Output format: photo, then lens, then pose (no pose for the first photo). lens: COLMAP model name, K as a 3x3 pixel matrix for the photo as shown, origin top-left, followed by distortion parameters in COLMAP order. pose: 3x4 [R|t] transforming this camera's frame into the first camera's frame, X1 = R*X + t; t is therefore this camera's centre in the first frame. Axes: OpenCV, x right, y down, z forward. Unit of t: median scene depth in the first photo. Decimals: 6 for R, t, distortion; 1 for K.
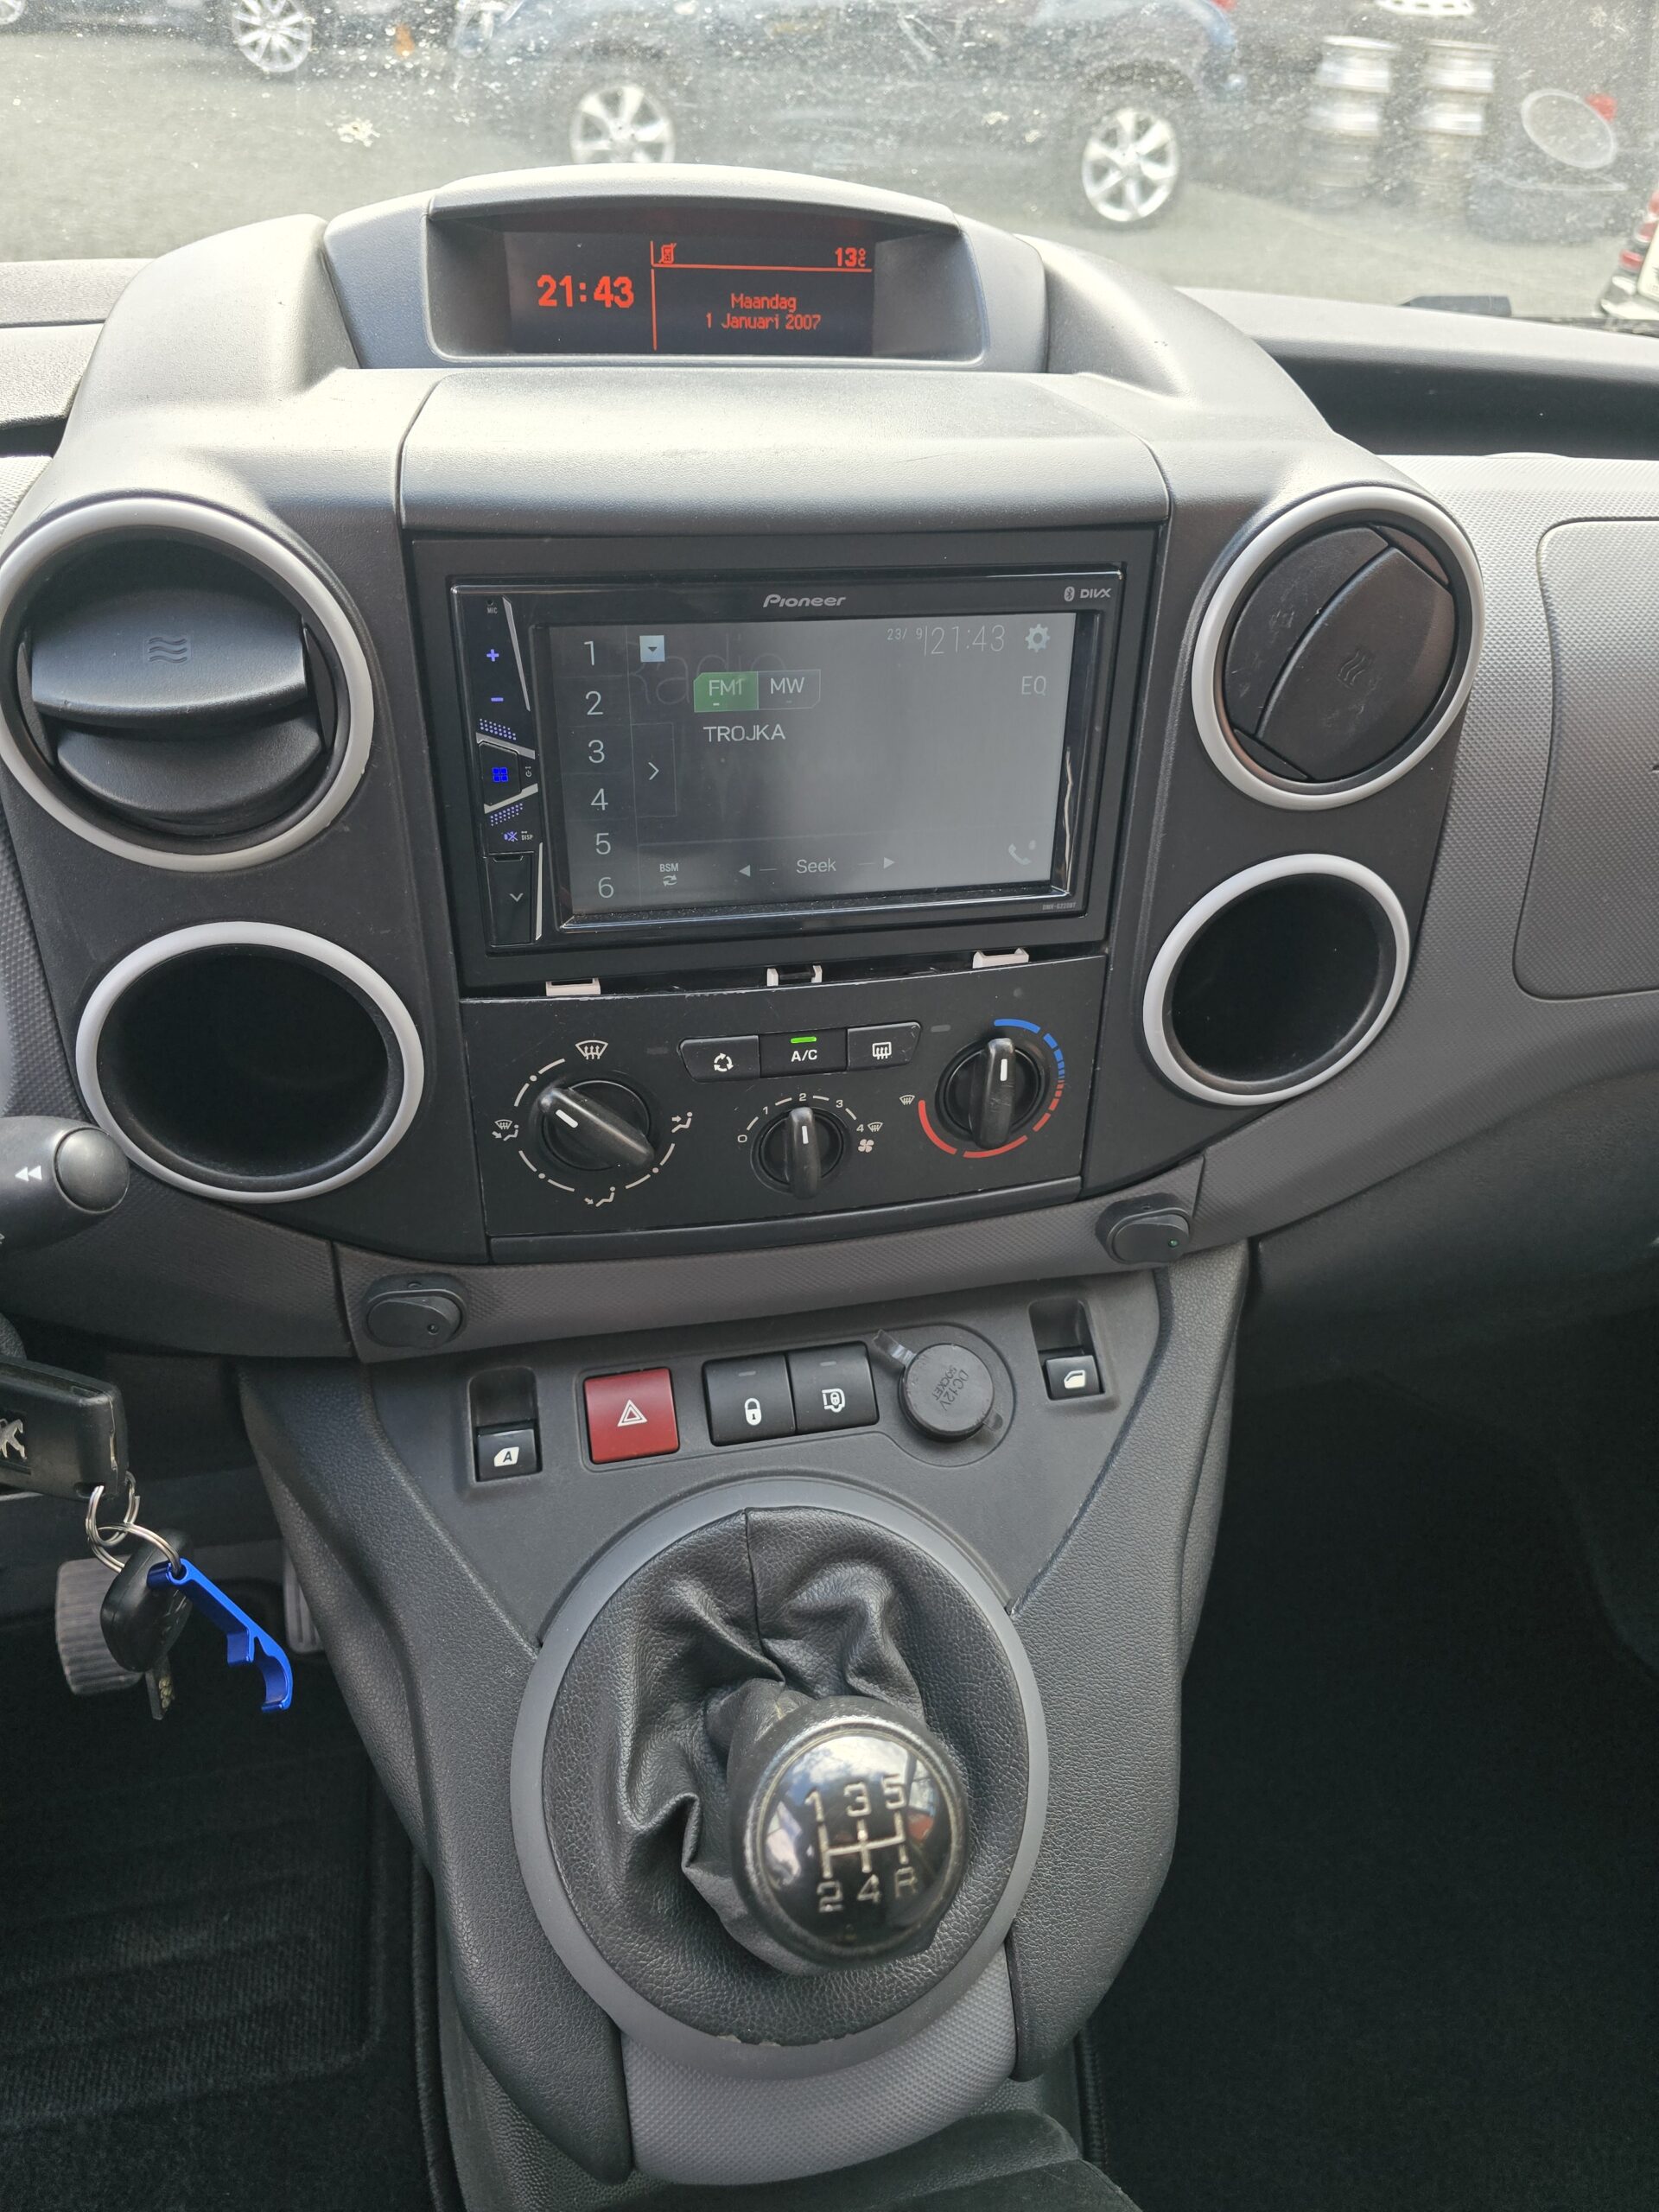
lens RADIAL K [[1495.4, 0, 832.0], [0, 1495.4, 1103.0], [0, 0, 1]] dist [0.042750, -0.032649]
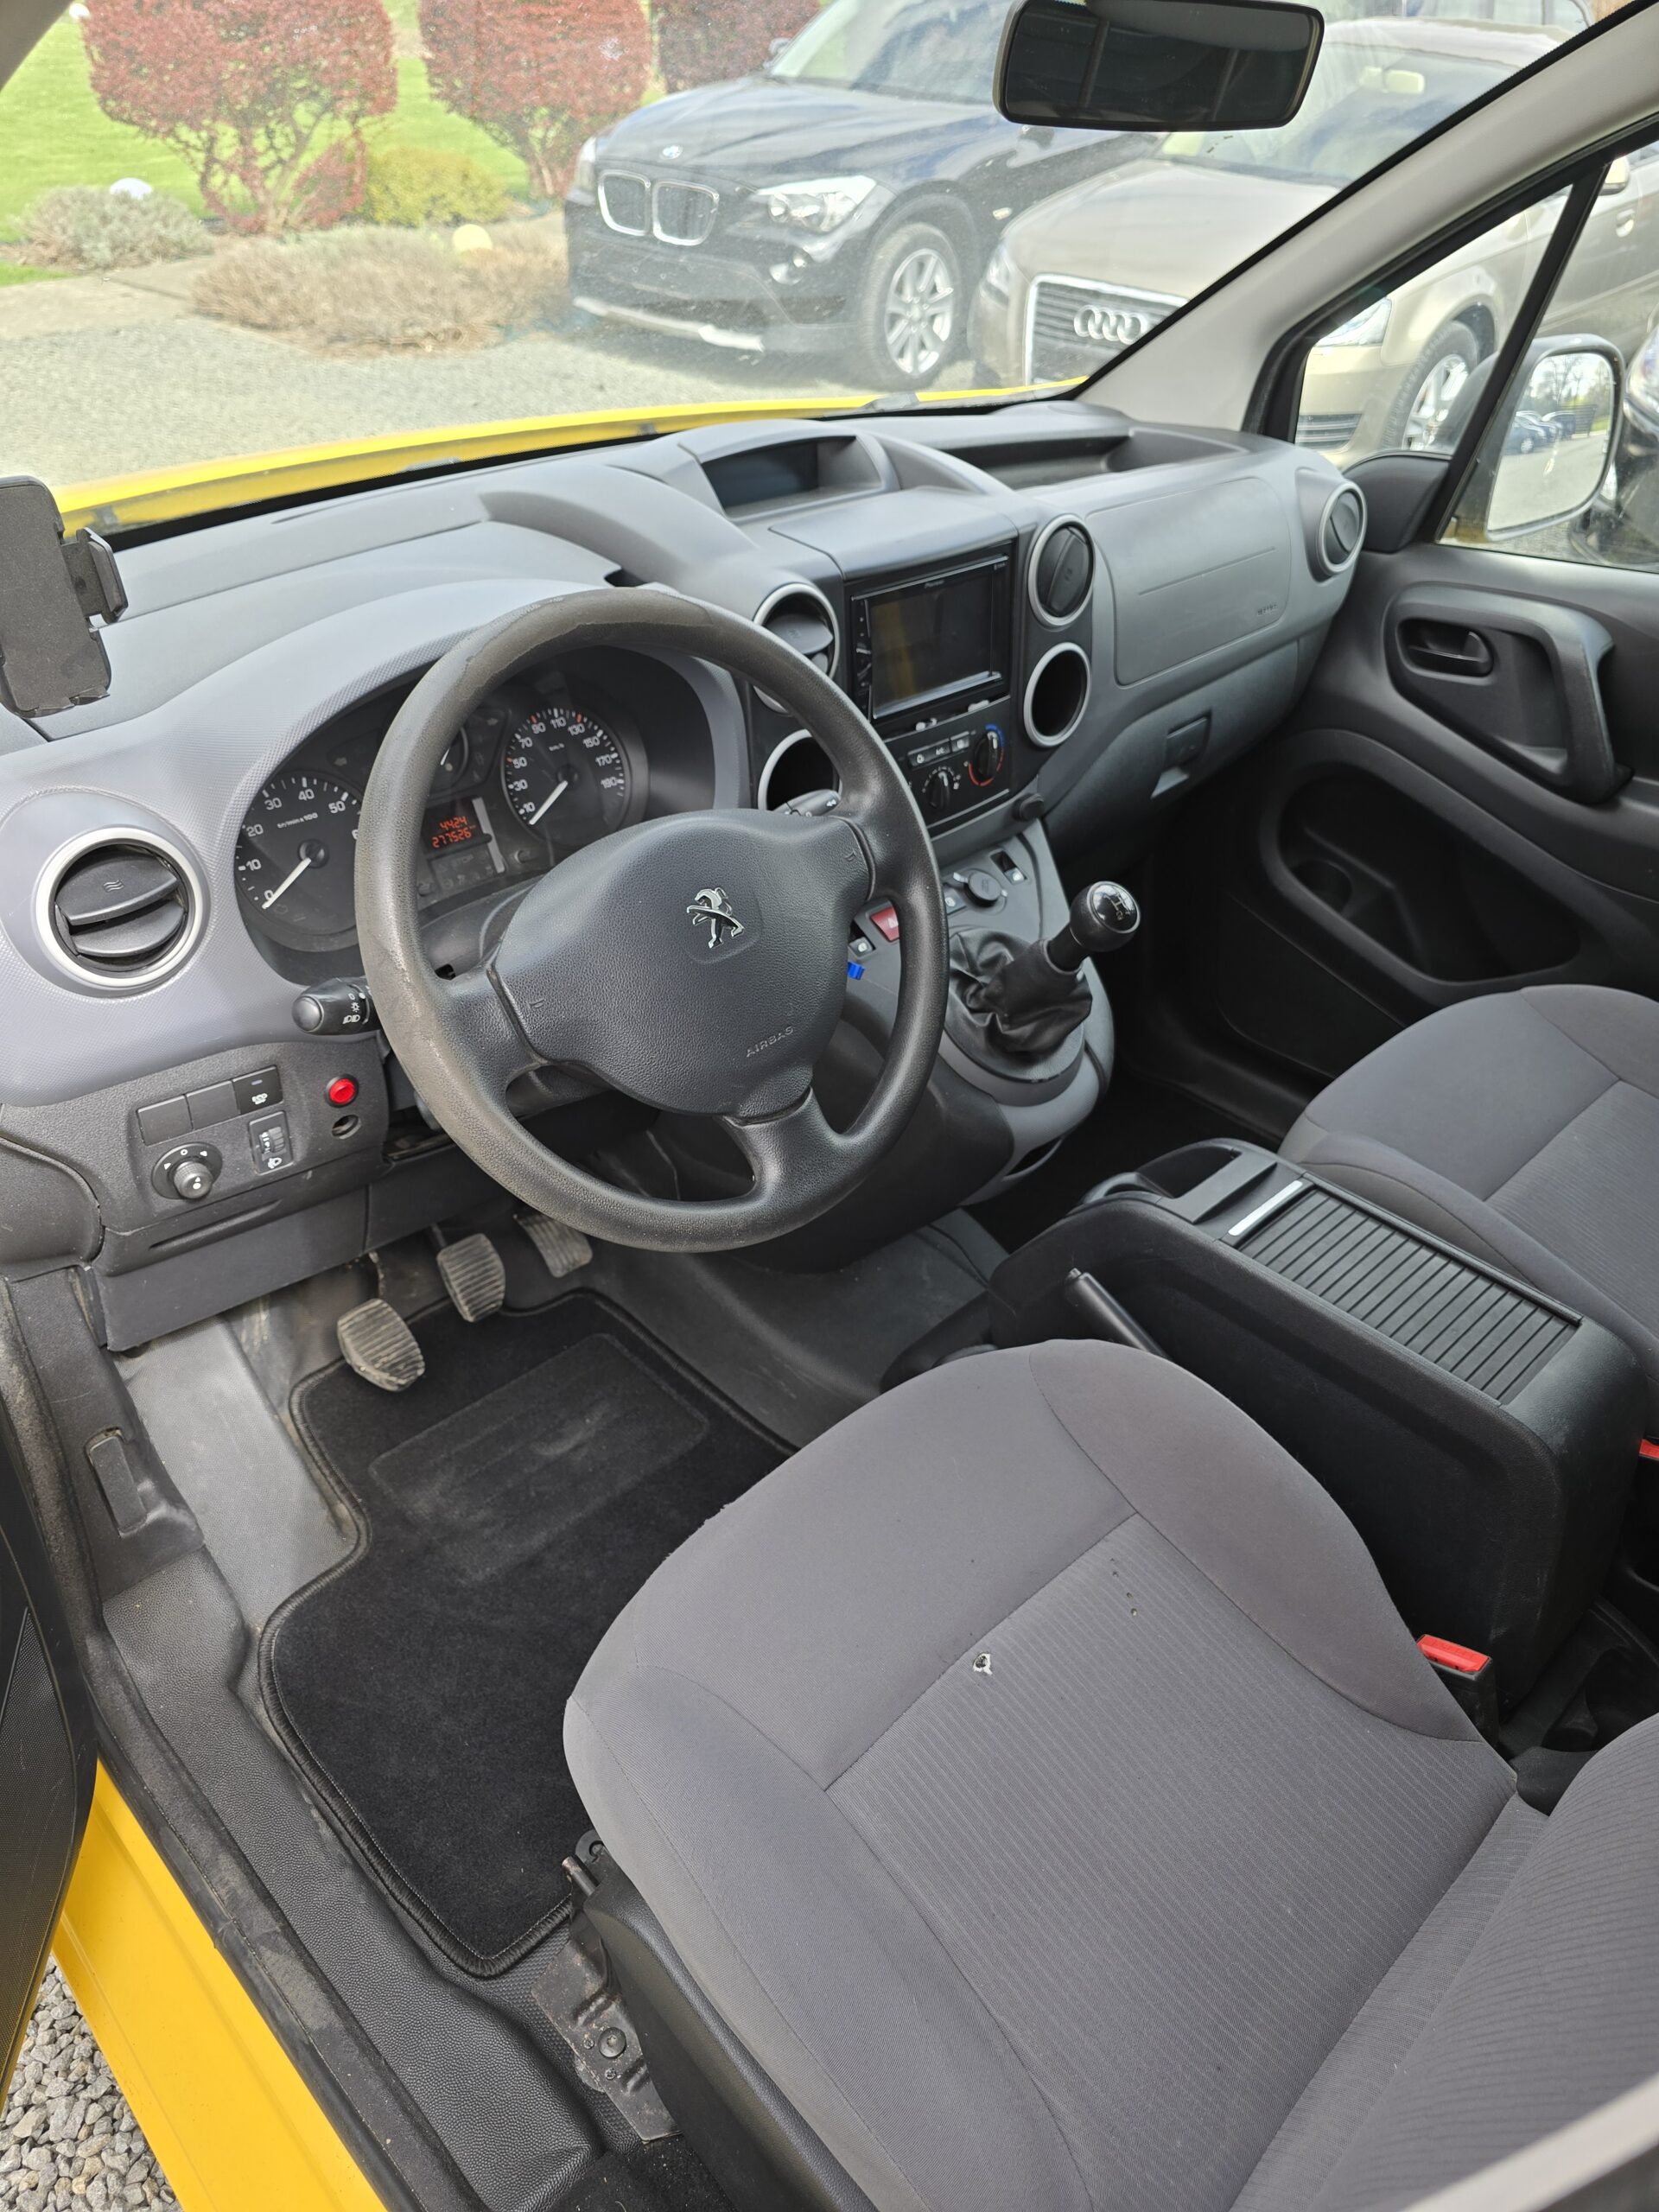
lens RADIAL K [[1495.4, 0, 819.8], [0, 1495.4, 1100.7], [0, 0, 1]] dist [0.042750, -0.032649]
pose [[0.848417, -0.316010, 0.424649, -1.490319], [0.311696, 0.946661, 0.081728, 0.265602], [-0.427825, 0.063022, 0.901662, -1.259649]]
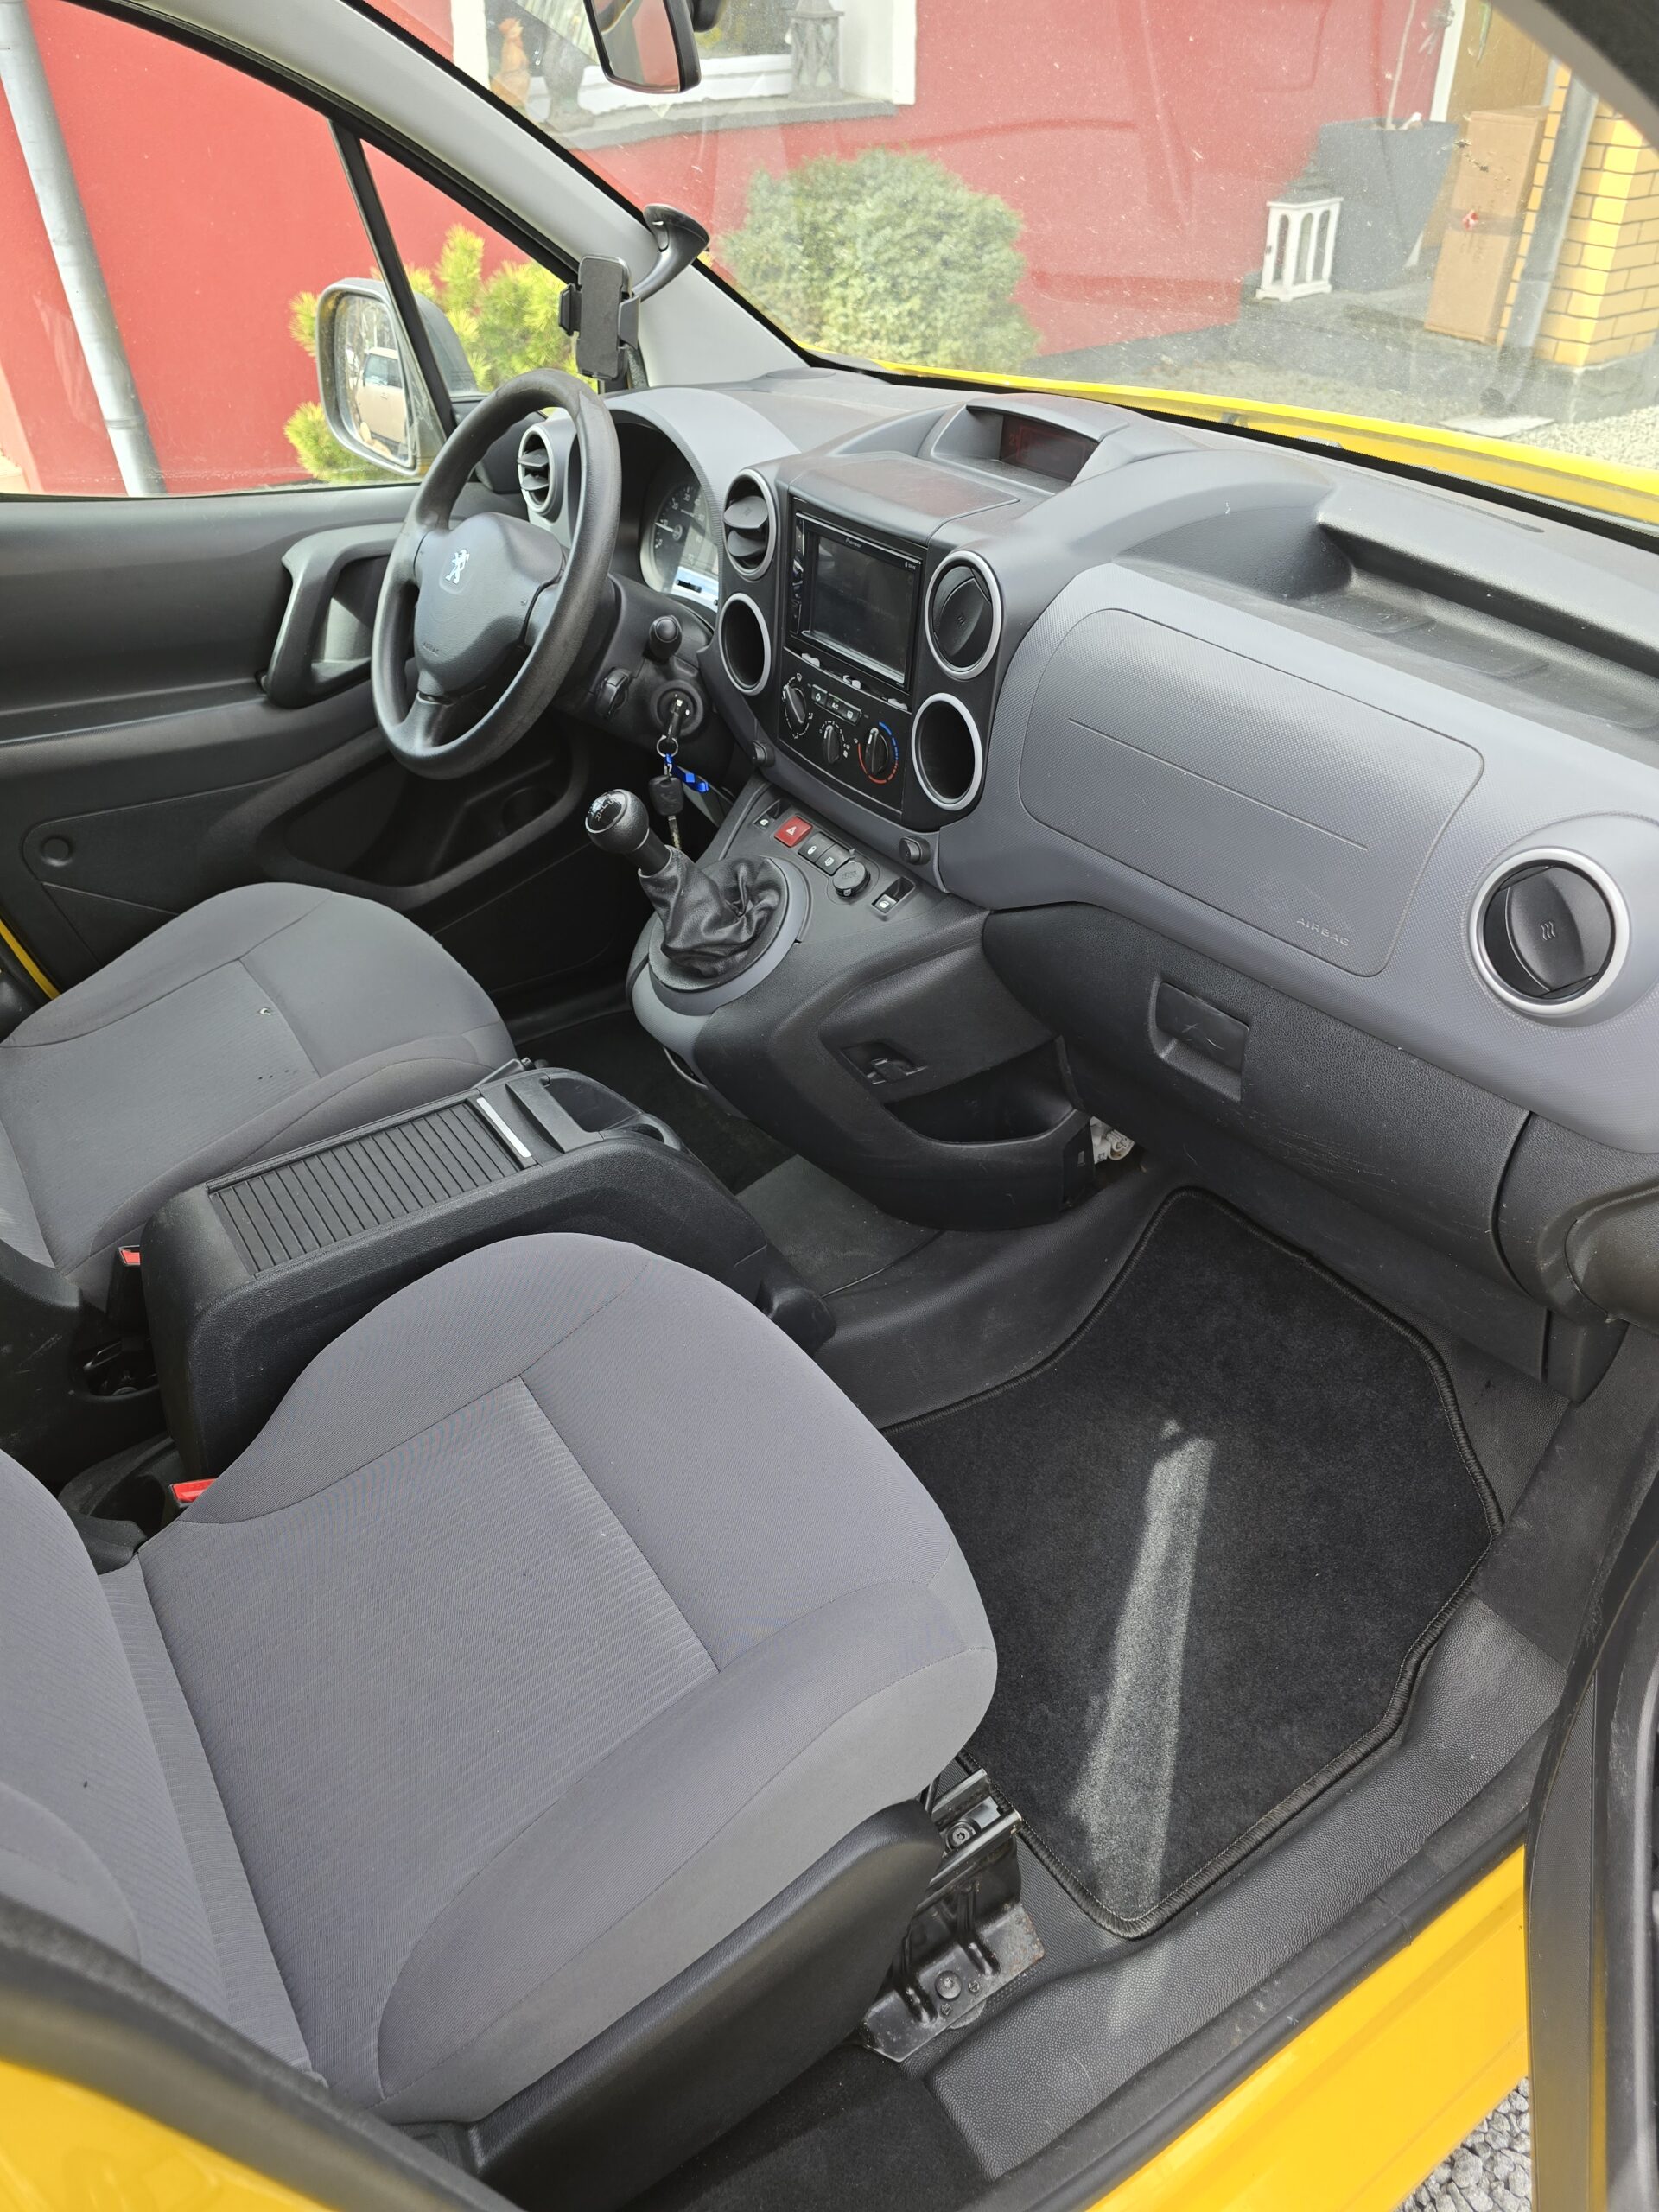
lens RADIAL K [[1495.4, 0, 828.2], [0, 1495.4, 1120.0], [0, 0, 1]] dist [0.042750, -0.032649]
pose [[0.362377, 0.512193, -0.778680, 2.453578], [-0.521492, 0.803871, 0.286074, -0.197053], [0.772483, 0.302408, 0.558408, -0.331719]]
